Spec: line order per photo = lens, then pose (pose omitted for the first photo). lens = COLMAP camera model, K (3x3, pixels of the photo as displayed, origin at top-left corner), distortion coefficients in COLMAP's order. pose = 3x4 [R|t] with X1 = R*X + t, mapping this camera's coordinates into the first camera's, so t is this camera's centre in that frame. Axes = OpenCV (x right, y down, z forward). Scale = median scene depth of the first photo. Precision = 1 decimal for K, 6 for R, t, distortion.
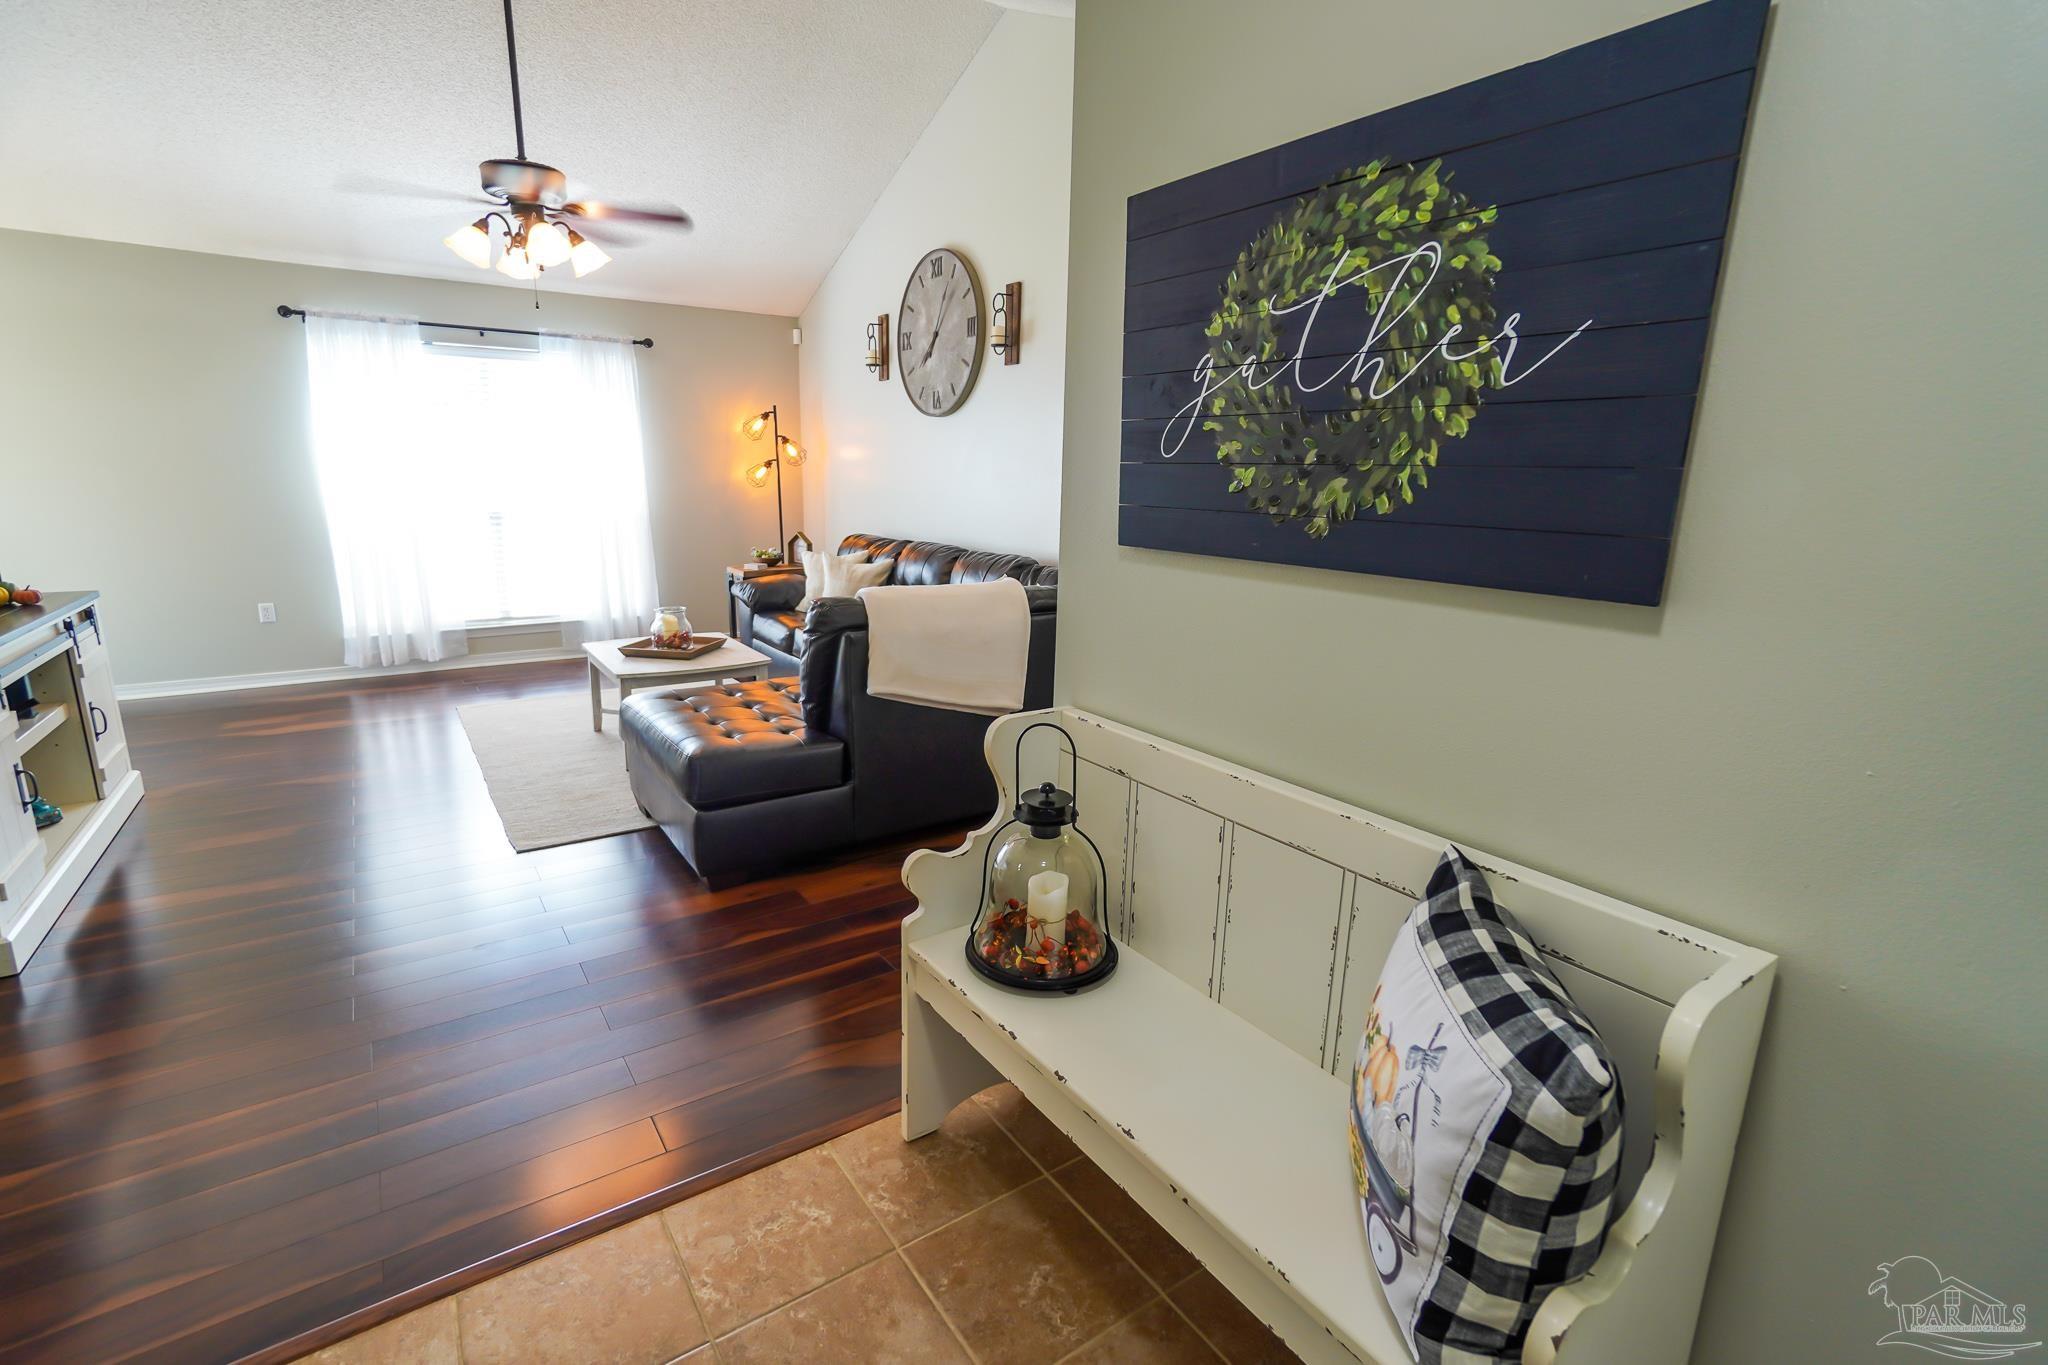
lens RADIAL K [[908.4, 0, 995.3], [0, 908.4, 672.1], [0, 0, 1]] dist [-0.004022, 0.004511]
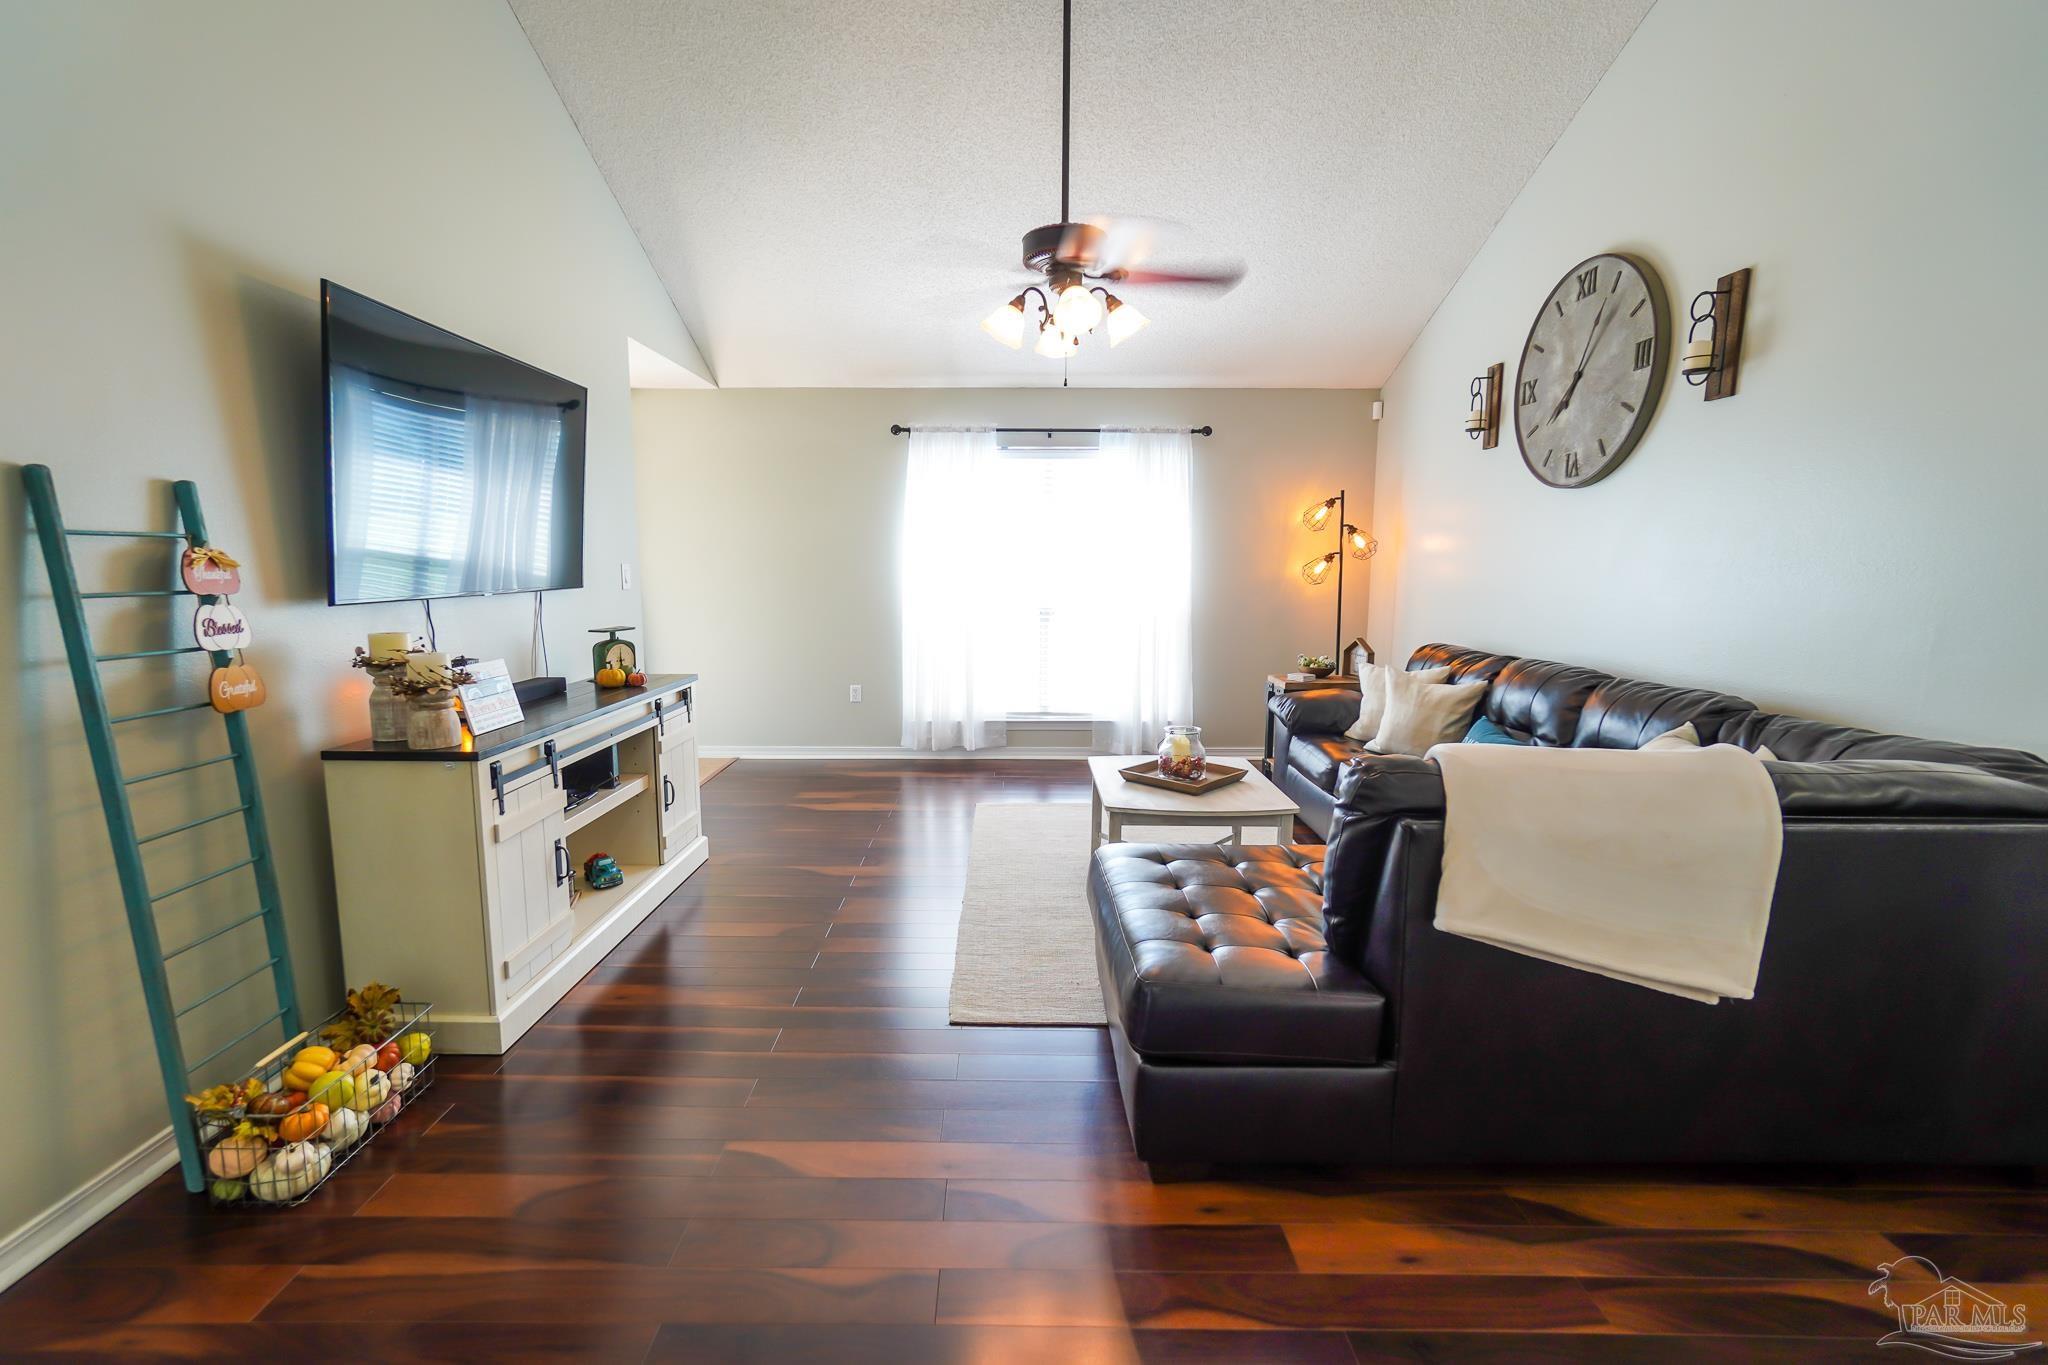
lens RADIAL K [[885.2, 0, 1014.2], [0, 885.2, 678.7], [0, 0, 1]] dist [-0.013371, 0.010265]
pose [[0.829126, 0.060688, -0.555758, -0.034736], [-0.112512, 0.991865, -0.059546, -0.043538], [0.547623, 0.111901, 0.829209, 0.211601]]
